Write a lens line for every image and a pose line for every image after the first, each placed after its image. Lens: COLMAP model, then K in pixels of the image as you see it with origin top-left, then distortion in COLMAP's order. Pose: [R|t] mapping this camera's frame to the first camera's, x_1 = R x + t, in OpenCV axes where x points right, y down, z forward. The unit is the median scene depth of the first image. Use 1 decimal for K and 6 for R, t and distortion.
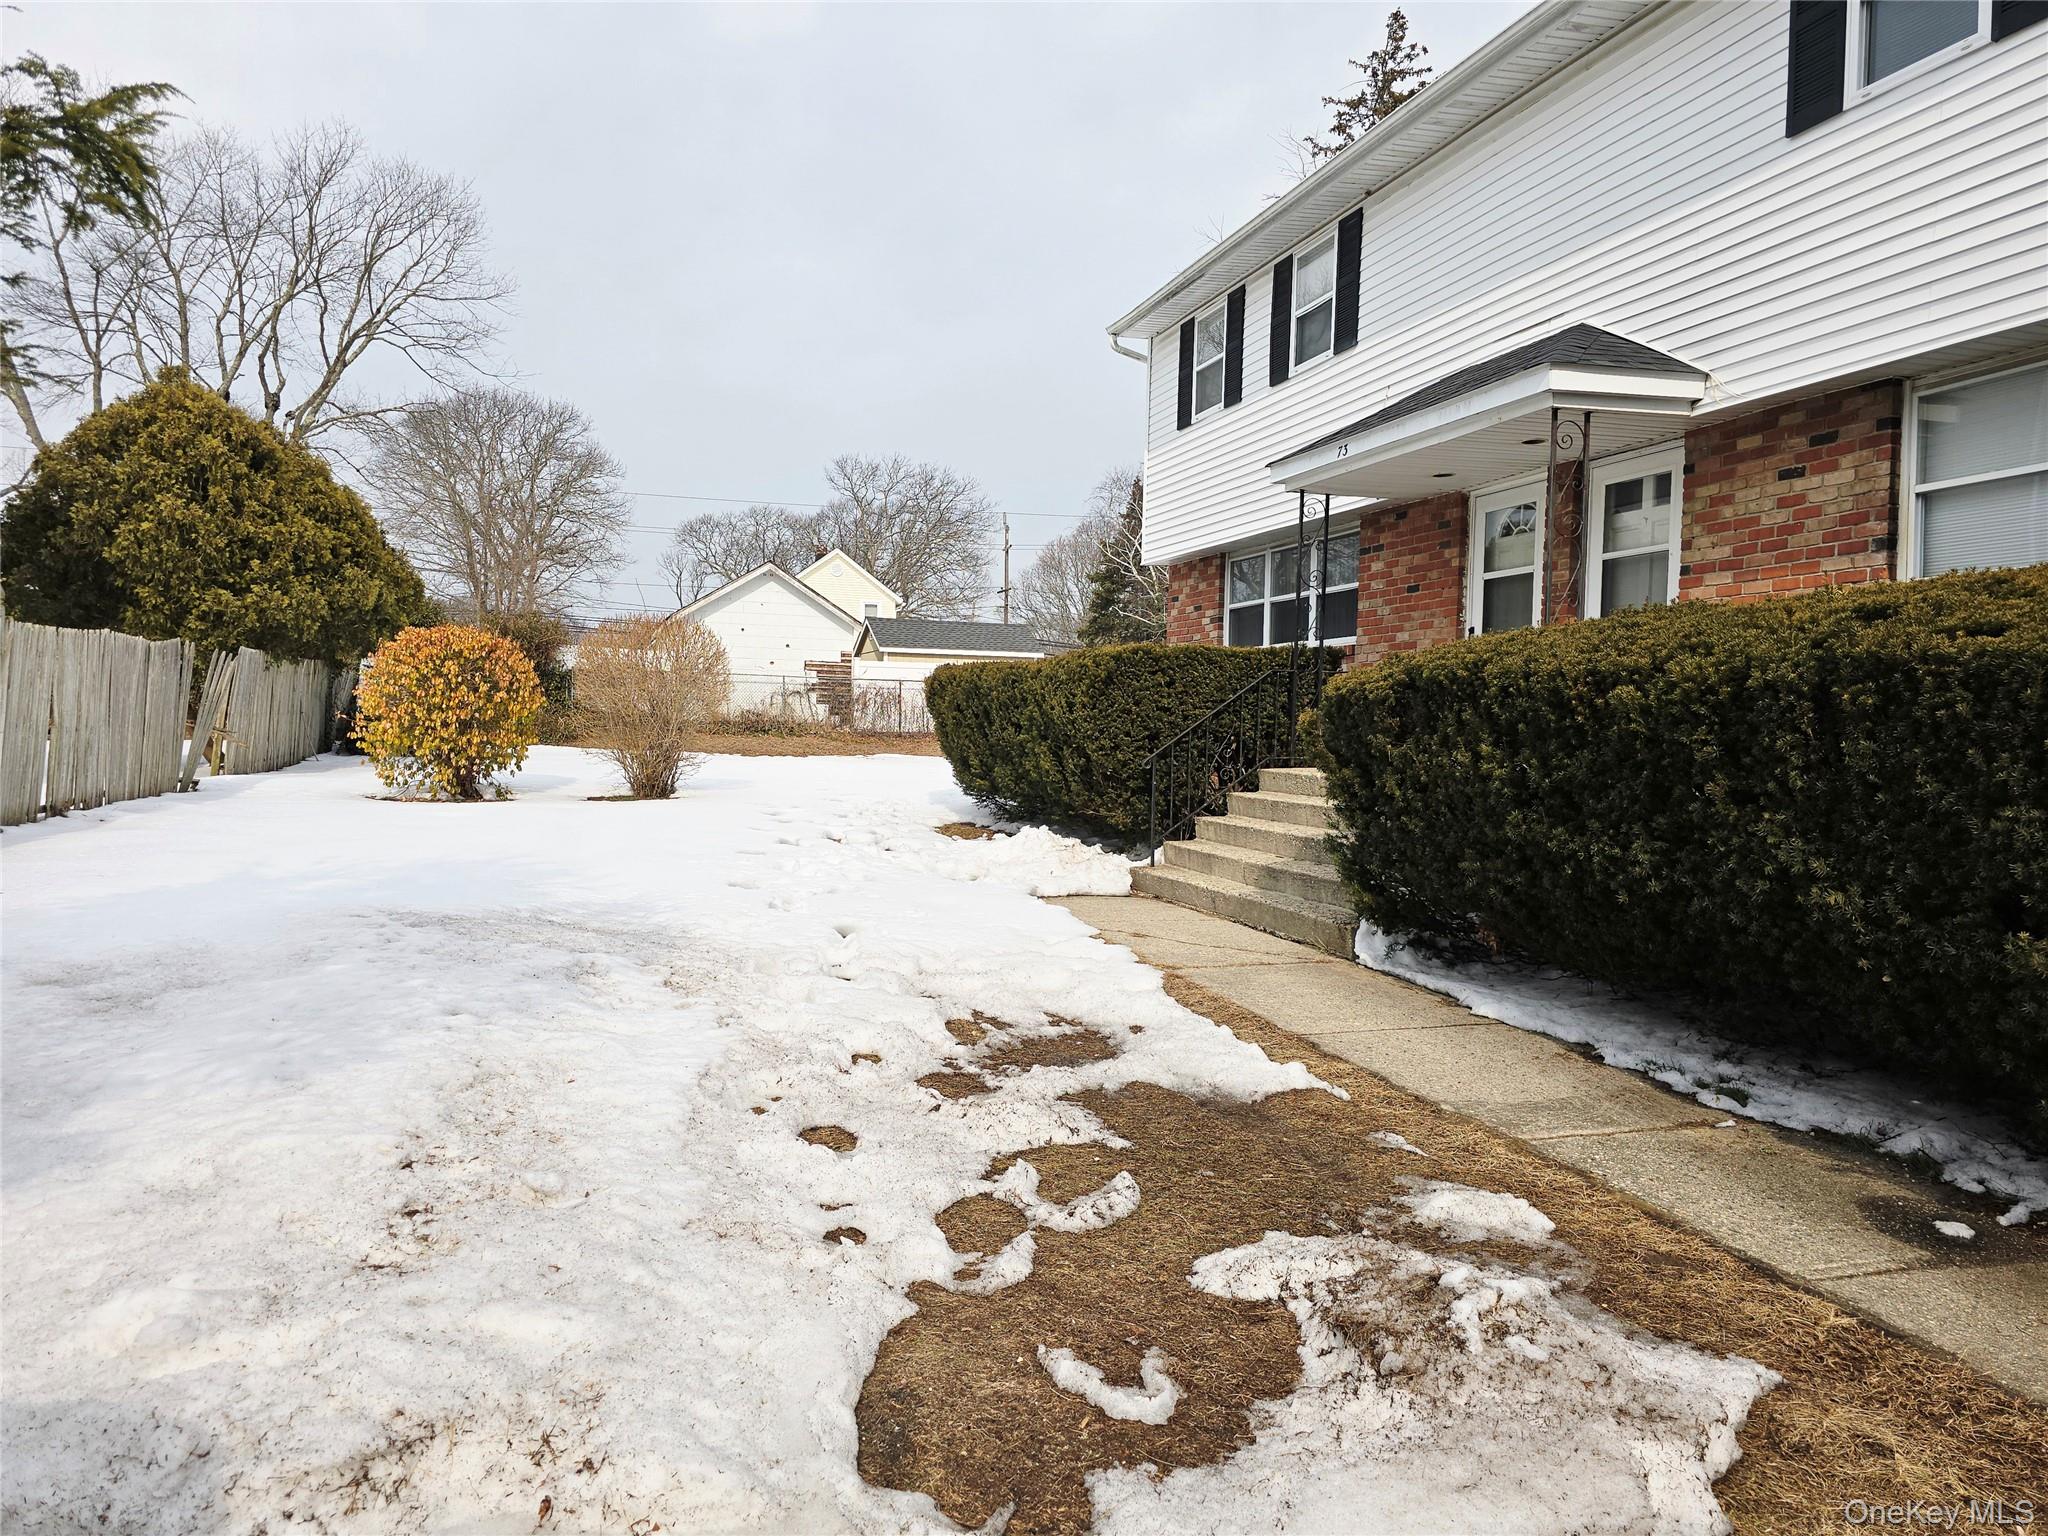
lens RADIAL K [[1376.0, 0, 1024.0], [0, 1376.0, 768.0], [0, 0, 1]] dist [0.065494, -0.070730]
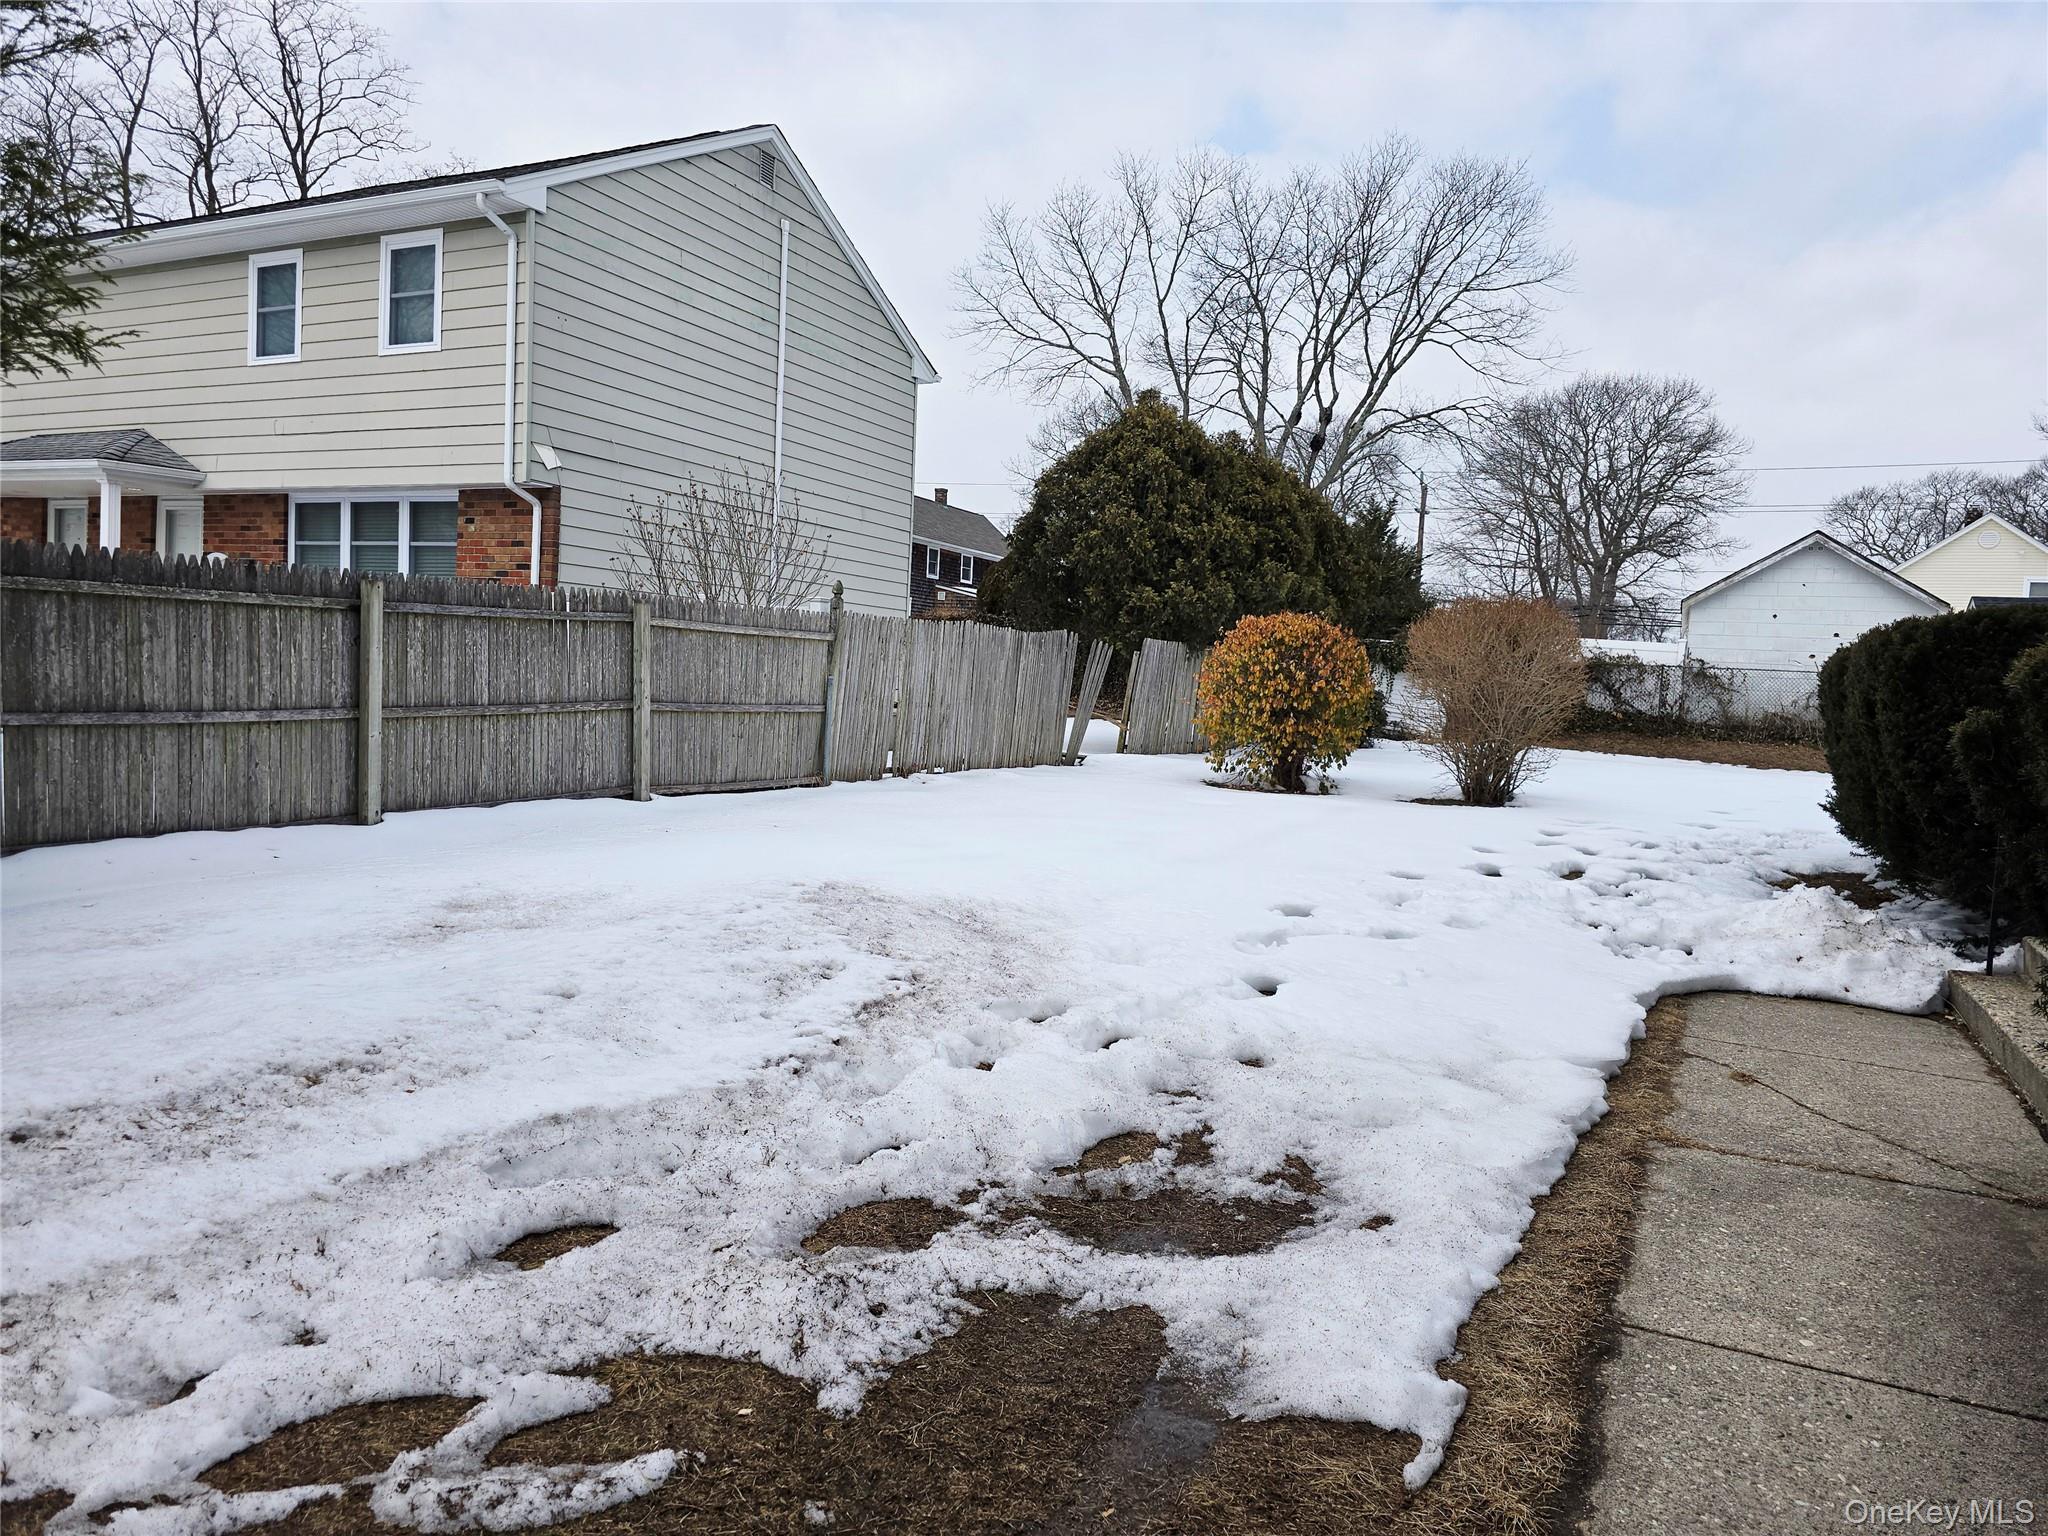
lens RADIAL K [[1376.0, 0, 1024.0], [0, 1376.0, 768.0], [0, 0, 1]] dist [0.065494, -0.070730]
pose [[0.702506, 0.058645, -0.709257, 0.136347], [-0.058724, 0.997977, 0.024353, -0.005099], [0.709251, 0.024542, 0.704529, 0.159642]]
